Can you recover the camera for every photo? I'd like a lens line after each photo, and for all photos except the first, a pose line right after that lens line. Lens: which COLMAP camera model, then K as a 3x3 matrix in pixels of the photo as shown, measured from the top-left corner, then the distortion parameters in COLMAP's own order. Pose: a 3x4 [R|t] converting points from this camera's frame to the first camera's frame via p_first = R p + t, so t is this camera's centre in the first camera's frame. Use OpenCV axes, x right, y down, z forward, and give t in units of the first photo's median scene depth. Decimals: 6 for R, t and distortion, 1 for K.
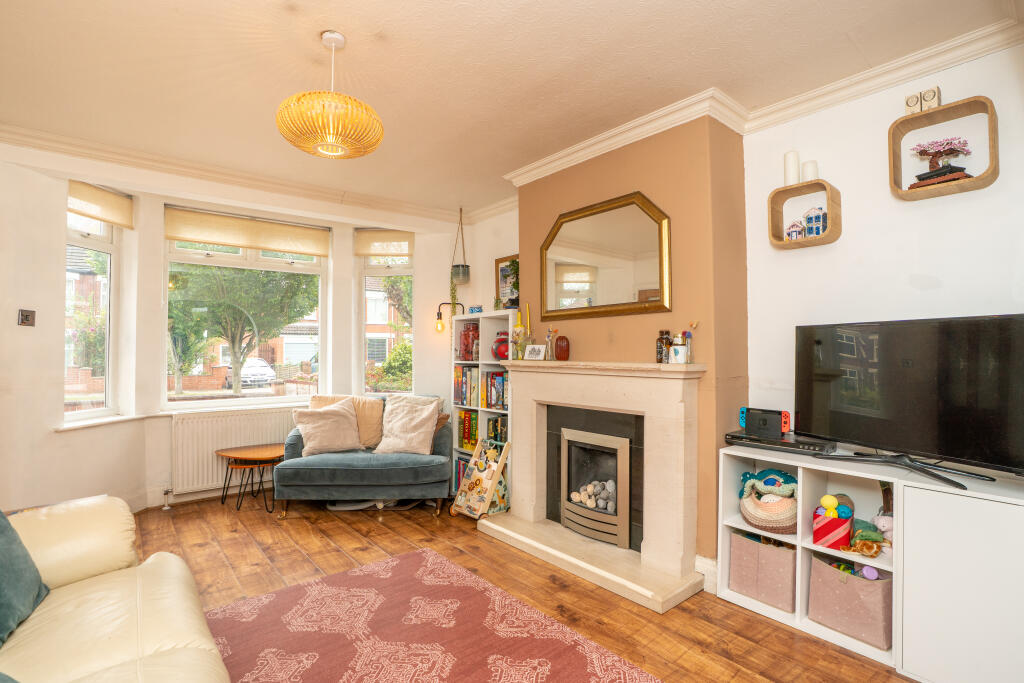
lens RADIAL K [[491.2, 0, 504.8], [0, 491.2, 346.9], [0, 0, 1]] dist [-0.041019, 0.000317]
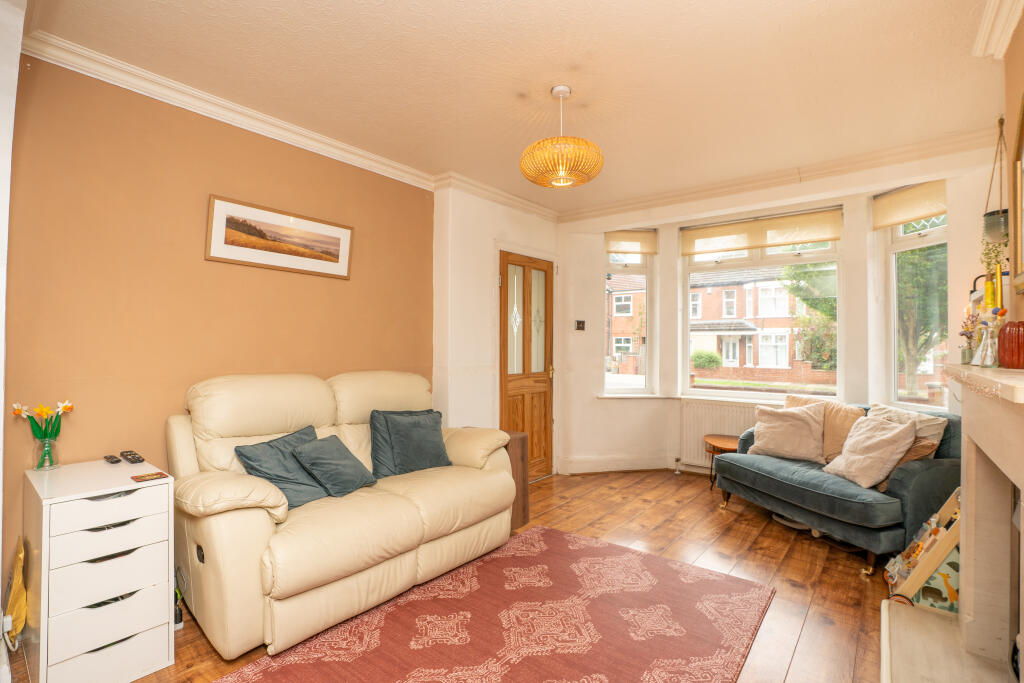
lens RADIAL K [[478.7, 0, 512.0], [0, 478.7, 341.5], [0, 0, 1]] dist [-0.038985, 0.000336]
pose [[0.203884, -0.006717, -0.978972, 0.466447], [0.002016, 0.999977, -0.006442, 0.003429], [0.978993, -0.000660, 0.203893, 0.367601]]
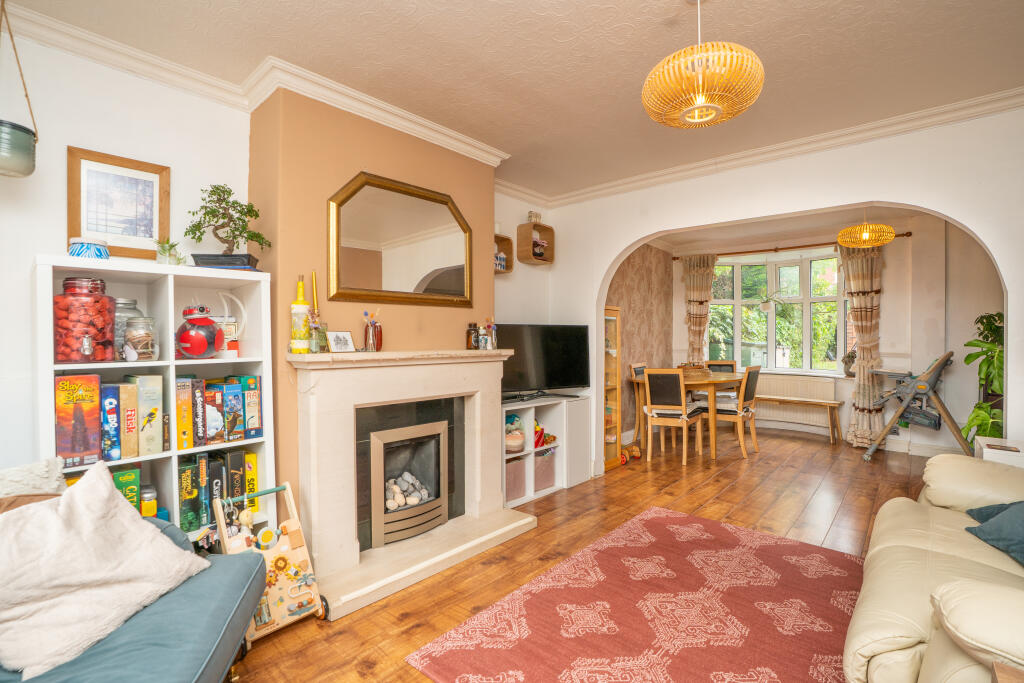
lens RADIAL K [[478.7, 0, 512.0], [0, 478.7, 341.5], [0, 0, 1]] dist [-0.038985, 0.000336]
pose [[-0.153243, -0.003014, 0.988184, -0.690036], [-0.007020, 0.999973, 0.001961, 0.007606], [-0.988164, -0.006637, -0.153260, 0.861610]]
